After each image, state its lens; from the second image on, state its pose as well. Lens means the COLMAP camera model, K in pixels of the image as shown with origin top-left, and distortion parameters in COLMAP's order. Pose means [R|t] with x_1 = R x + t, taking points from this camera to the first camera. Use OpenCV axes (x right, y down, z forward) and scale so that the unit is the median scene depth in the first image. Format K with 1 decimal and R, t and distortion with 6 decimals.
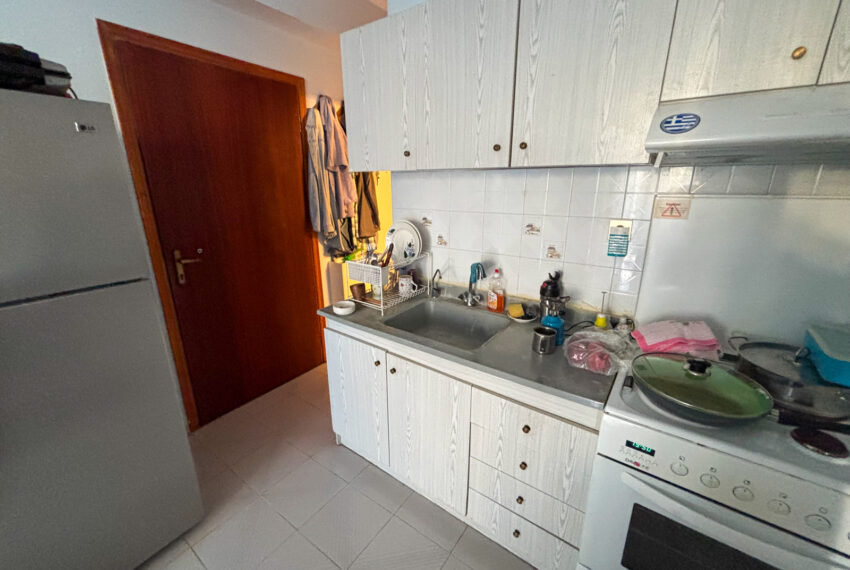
lens RADIAL K [[344.0, 0, 426.4], [0, 344.0, 282.3], [0, 0, 1]] dist [0.000812, 0.000130]
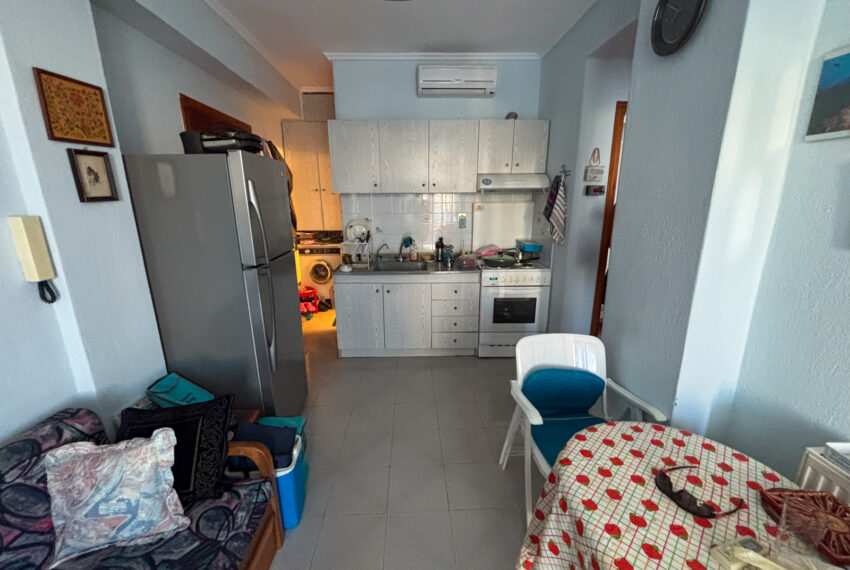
lens RADIAL K [[344.0, 0, 427.0], [0, 344.0, 284.3], [0, 0, 1]] dist [0.000812, 0.000130]
pose [[0.790323, -0.155776, 0.592557, -1.134491], [0.174129, 0.984365, 0.026533, 0.207142], [-0.587426, 0.082212, 0.805091, -0.784086]]
